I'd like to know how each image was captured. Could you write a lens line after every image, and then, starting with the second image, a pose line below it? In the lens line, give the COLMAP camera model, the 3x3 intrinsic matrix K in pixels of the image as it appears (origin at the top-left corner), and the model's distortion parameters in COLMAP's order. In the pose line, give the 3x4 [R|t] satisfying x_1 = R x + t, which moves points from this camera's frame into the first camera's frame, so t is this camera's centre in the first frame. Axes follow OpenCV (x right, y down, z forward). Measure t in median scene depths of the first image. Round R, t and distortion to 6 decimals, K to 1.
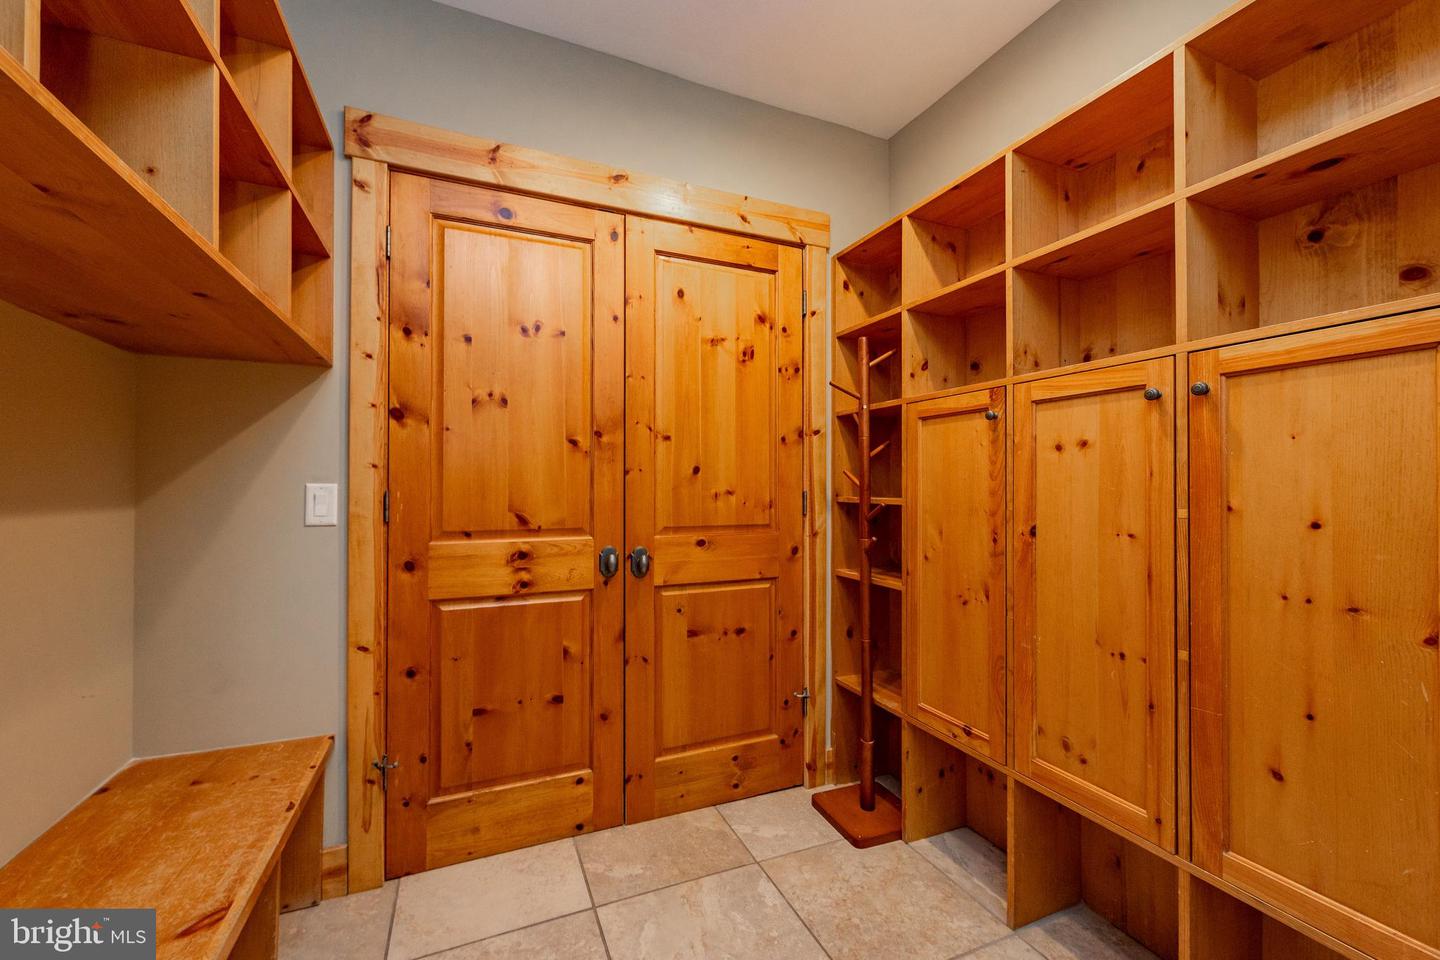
lens RADIAL K [[561.6, 0, 715.8], [0, 561.6, 478.2], [0, 0, 1]] dist [-0.001585, -0.000105]
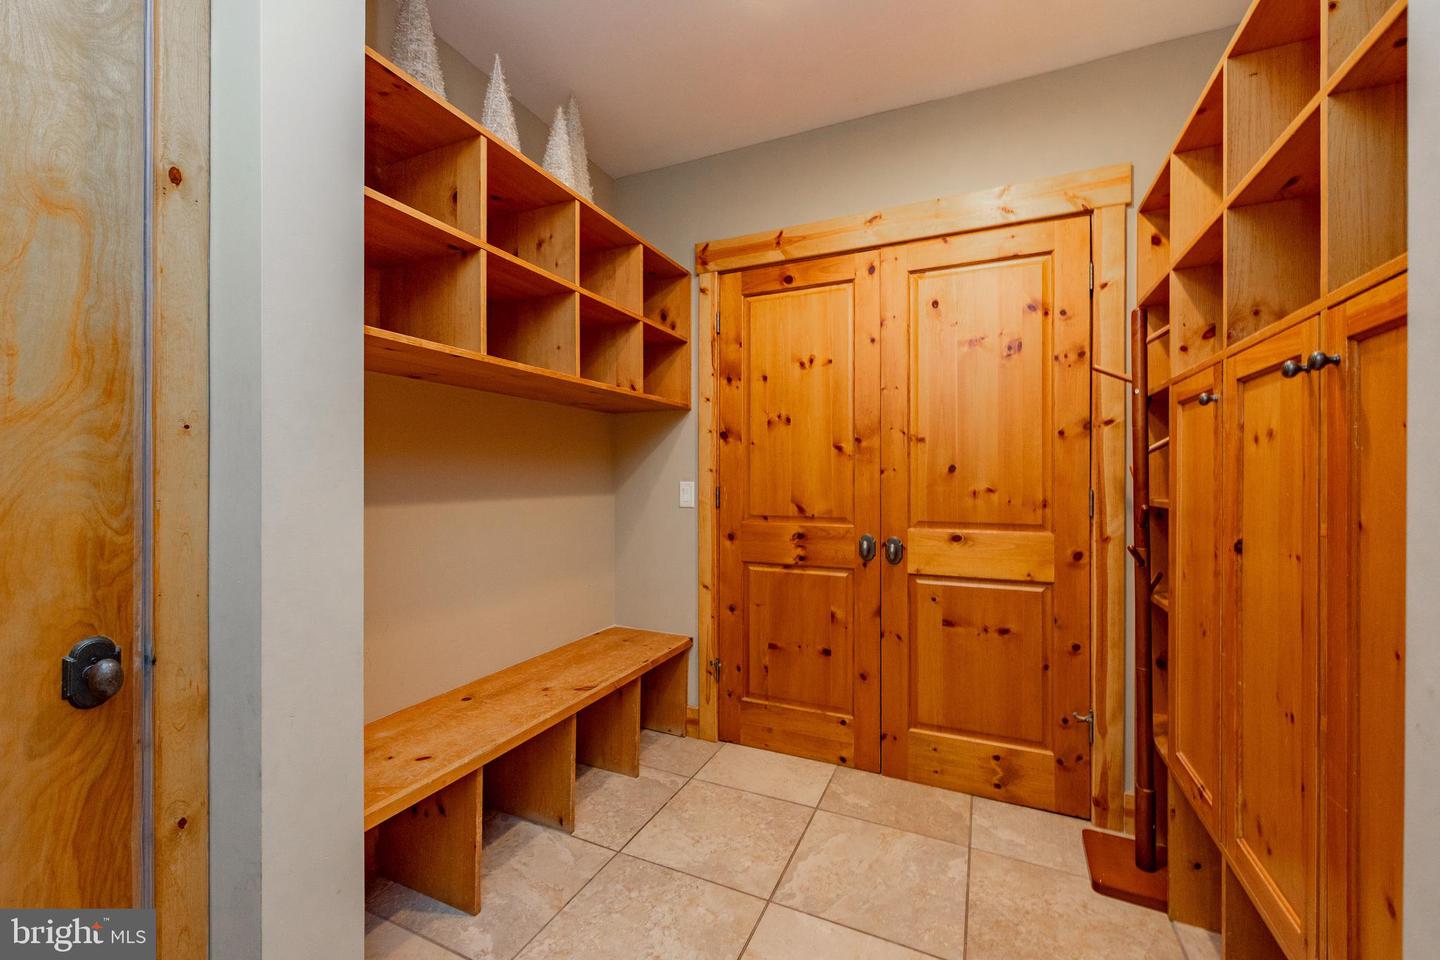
lens RADIAL K [[574.2, 0, 722.9], [0, 574.2, 474.5], [0, 0, 1]] dist [0.000299, -0.000536]
pose [[0.680197, -0.006038, -0.733005, 0.507370], [0.010507, 0.999944, 0.001514, -0.010704], [0.732954, -0.008732, 0.680222, -0.047861]]
